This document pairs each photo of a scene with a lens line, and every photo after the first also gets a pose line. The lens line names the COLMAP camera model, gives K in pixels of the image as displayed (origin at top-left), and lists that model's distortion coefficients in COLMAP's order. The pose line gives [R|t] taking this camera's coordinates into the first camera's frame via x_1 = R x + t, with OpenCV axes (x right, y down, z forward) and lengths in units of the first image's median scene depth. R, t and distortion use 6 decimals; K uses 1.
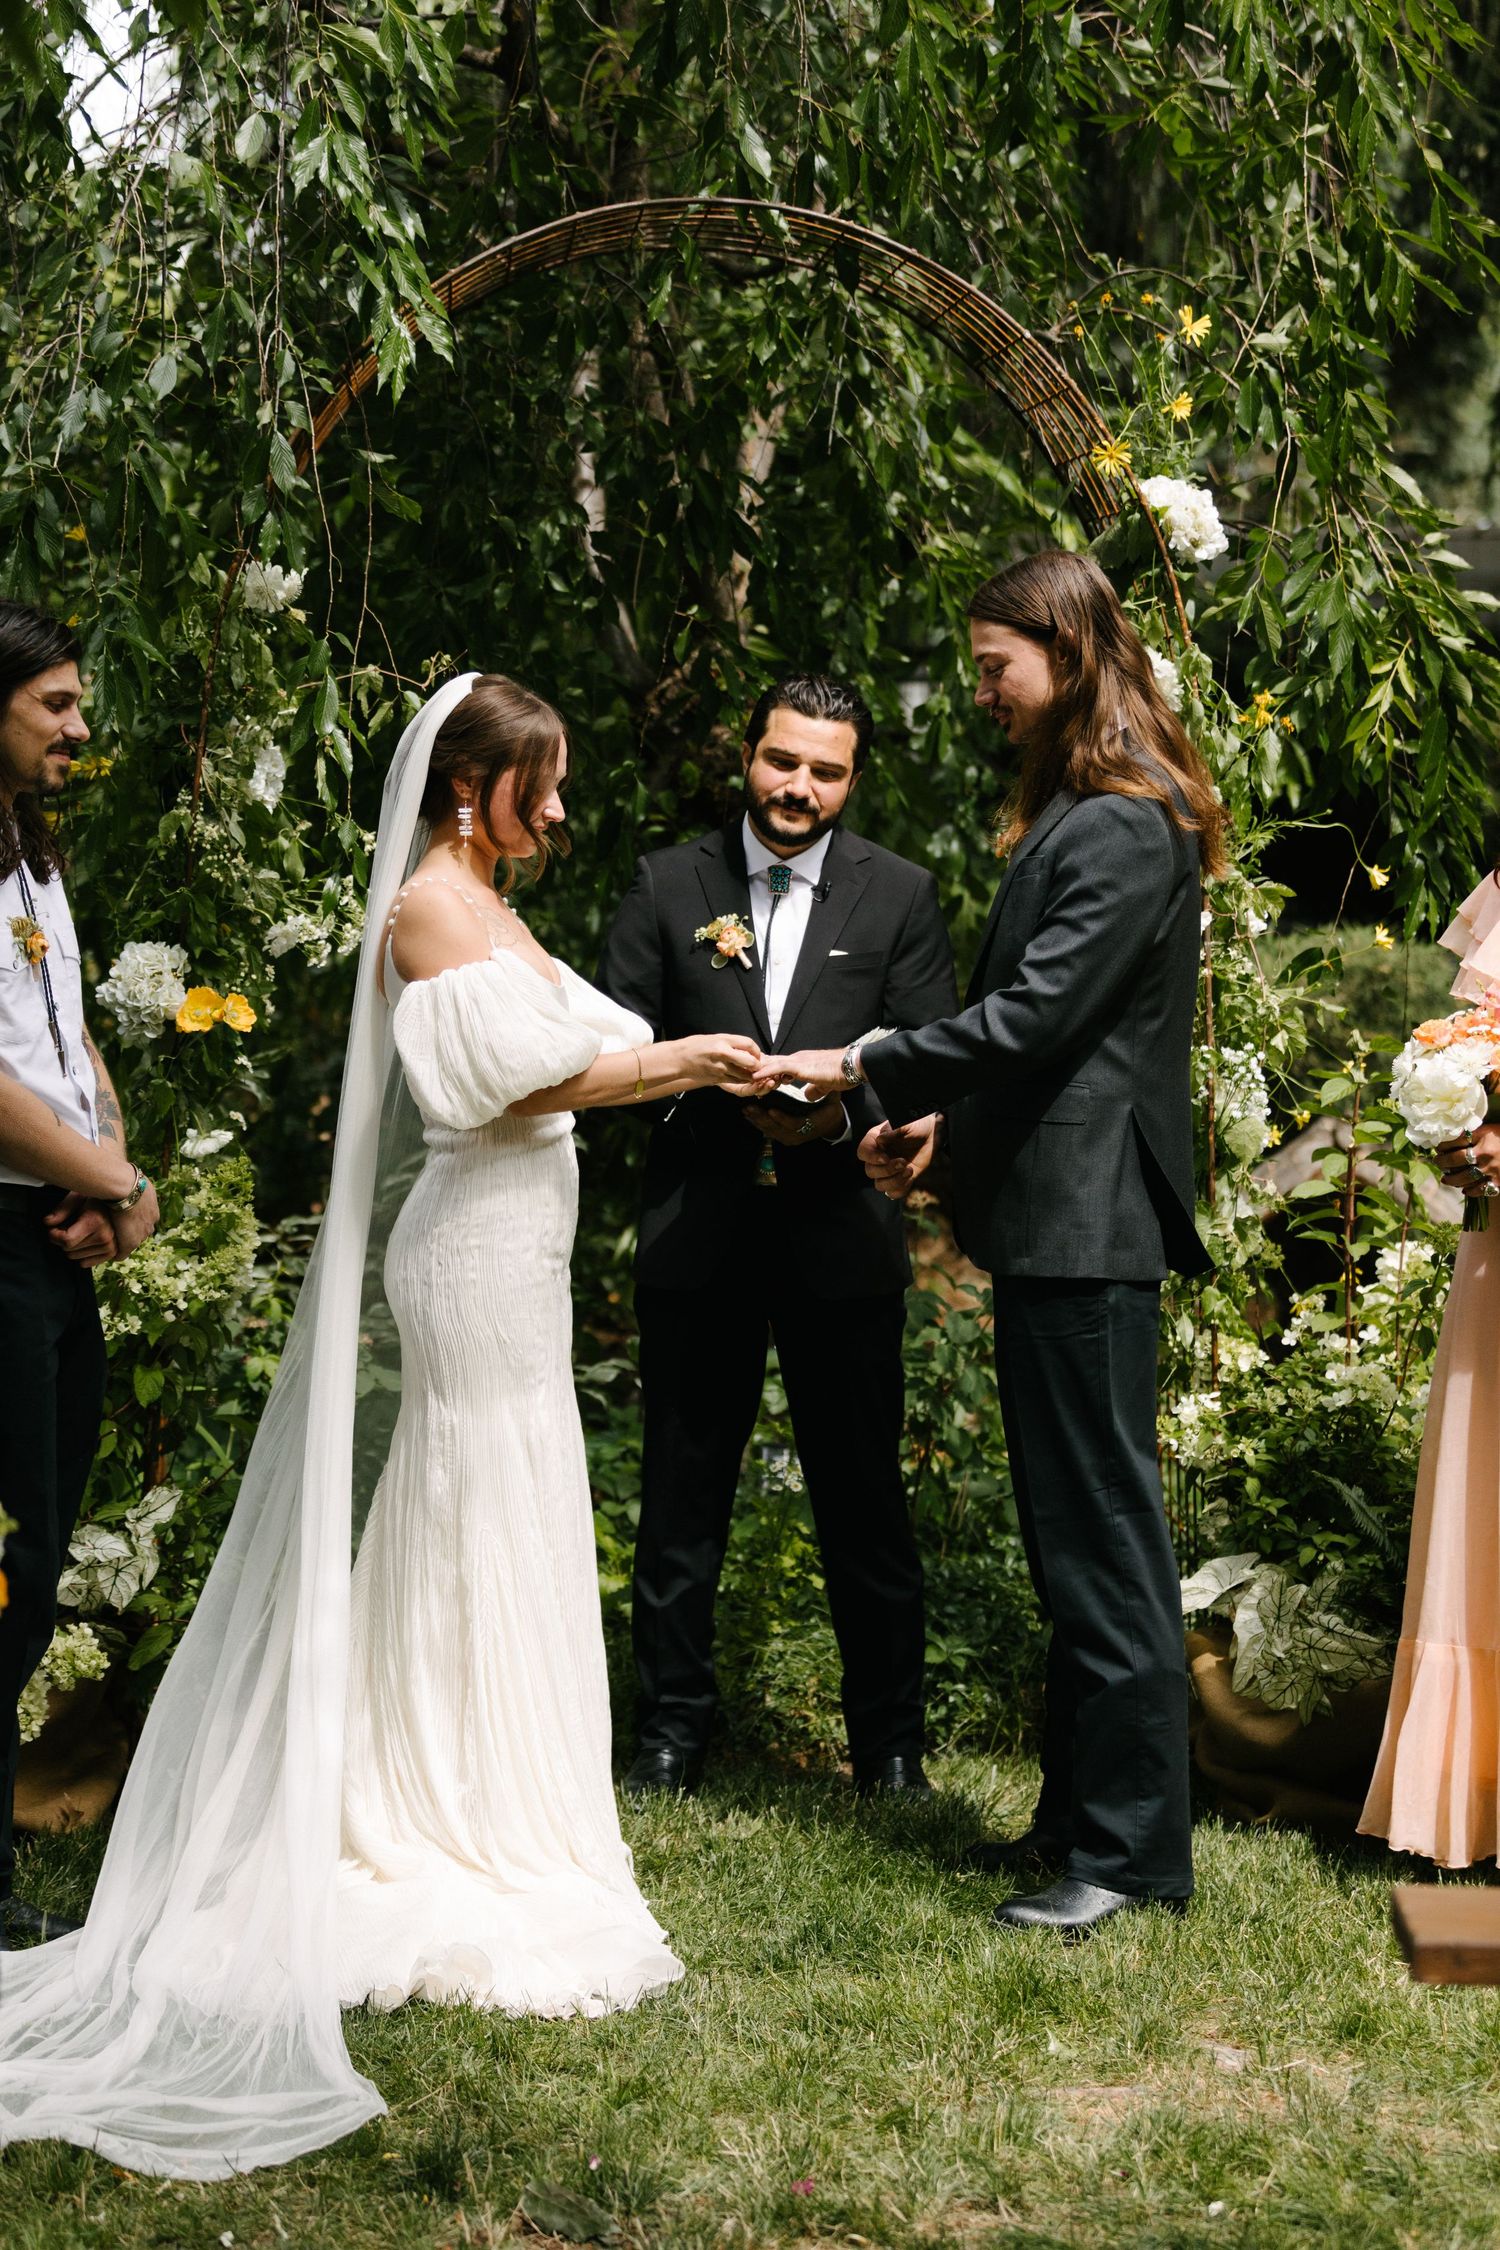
lens RADIAL K [[5058.4, 0, 734.9], [0, 5058.4, 1083.0], [0, 0, 1]] dist [0.183734, 0.000000]
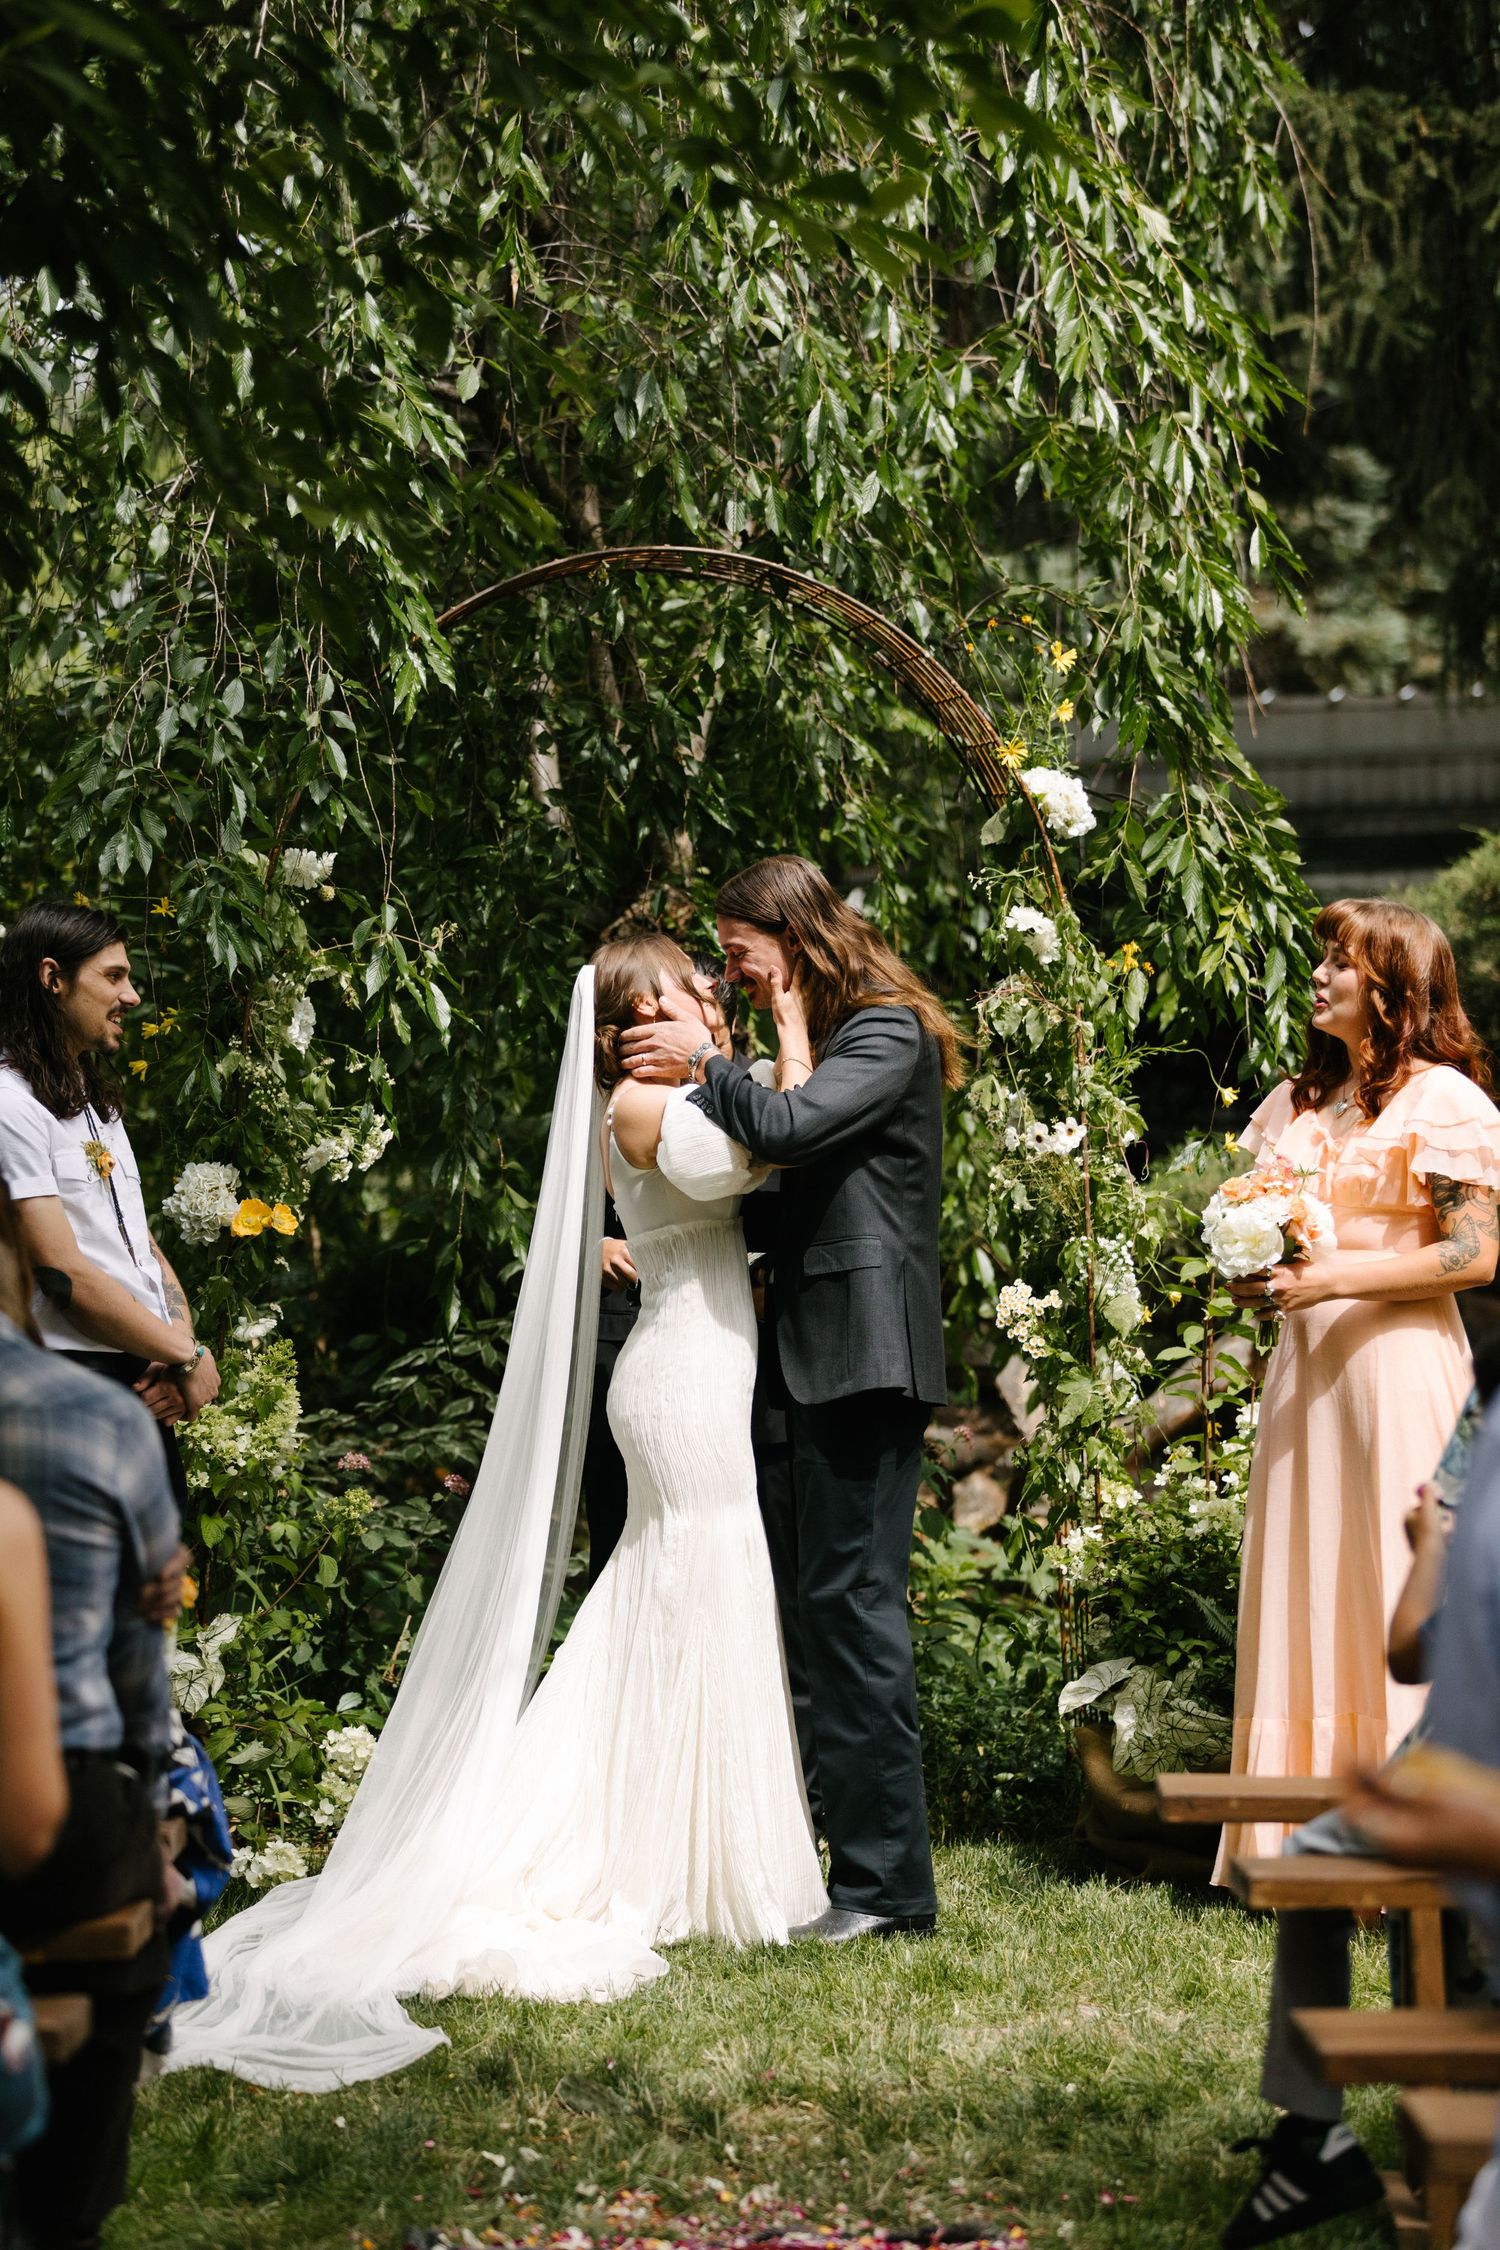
lens RADIAL K [[6989.9, 0, 814.5], [0, 6989.9, 1124.2], [0, 0, 1]] dist [1.429192, 0.000000]
pose [[0.999542, -0.013021, 0.027332, -0.016893], [0.013879, 0.999409, -0.031442, 0.017795], [-0.026906, 0.031807, 0.999132, -0.678789]]
